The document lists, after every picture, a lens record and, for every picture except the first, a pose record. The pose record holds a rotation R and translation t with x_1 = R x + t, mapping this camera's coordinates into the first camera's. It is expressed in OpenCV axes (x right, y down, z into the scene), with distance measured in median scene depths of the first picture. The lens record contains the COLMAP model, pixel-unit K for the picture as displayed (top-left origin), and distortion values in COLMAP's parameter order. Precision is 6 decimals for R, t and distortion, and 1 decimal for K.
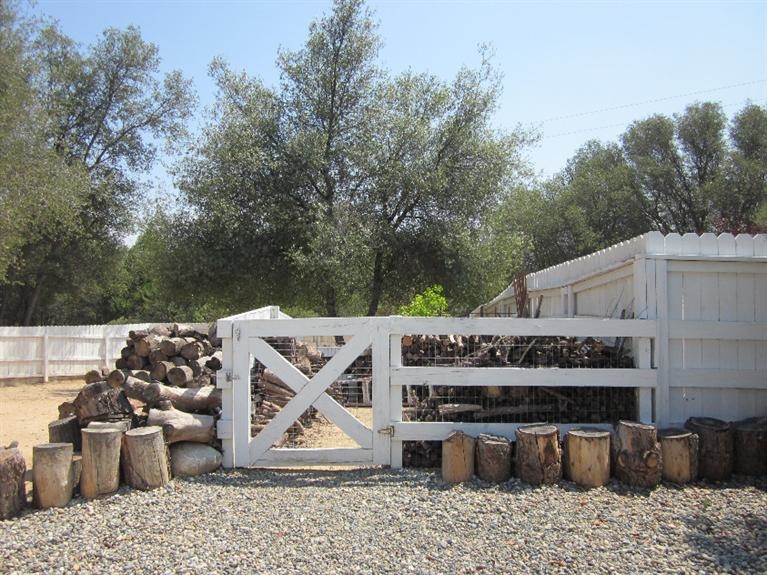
lens RADIAL K [[633.6, 0, 383.5], [0, 633.6, 287.5], [0, 0, 1]] dist [-0.048345, 0.016725]
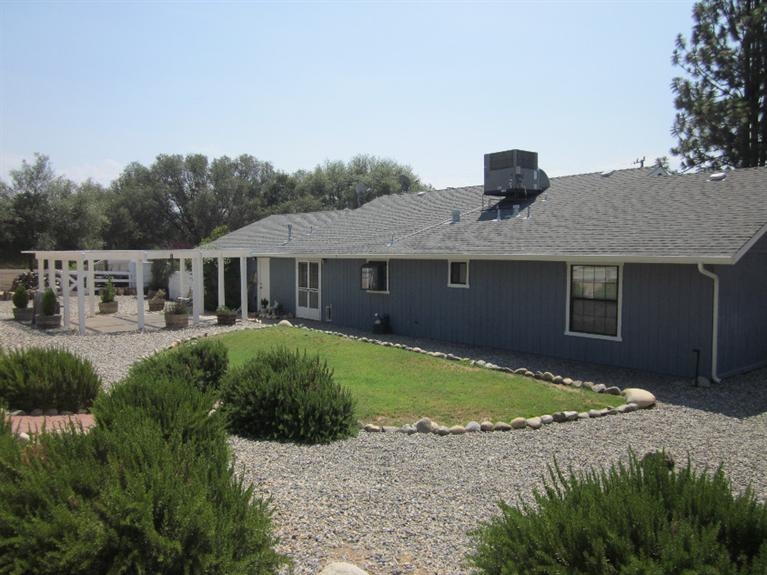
lens RADIAL K [[633.6, 0, 383.5], [0, 633.6, 287.5], [0, 0, 1]] dist [-0.048345, 0.016725]
pose [[0.775905, -0.010707, 0.630758, -0.648928], [-0.045879, 0.996251, 0.073348, -0.149689], [-0.629179, -0.085849, 0.772505, -2.226774]]
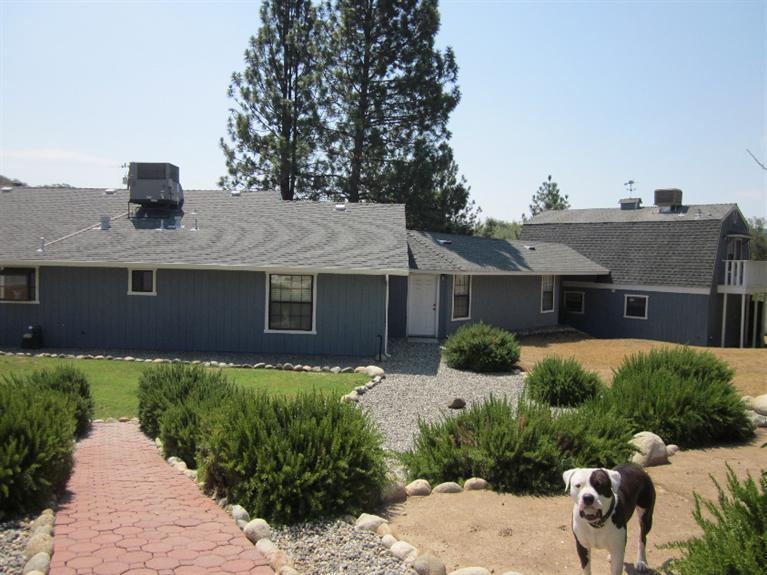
lens RADIAL K [[633.6, 0, 383.5], [0, 633.6, 287.5], [0, 0, 1]] dist [-0.048345, 0.016725]
pose [[0.015319, -0.023233, 0.999613, -1.033473], [-0.068403, 0.997364, 0.024229, -0.144278], [-0.997540, -0.068748, 0.013690, -1.829480]]
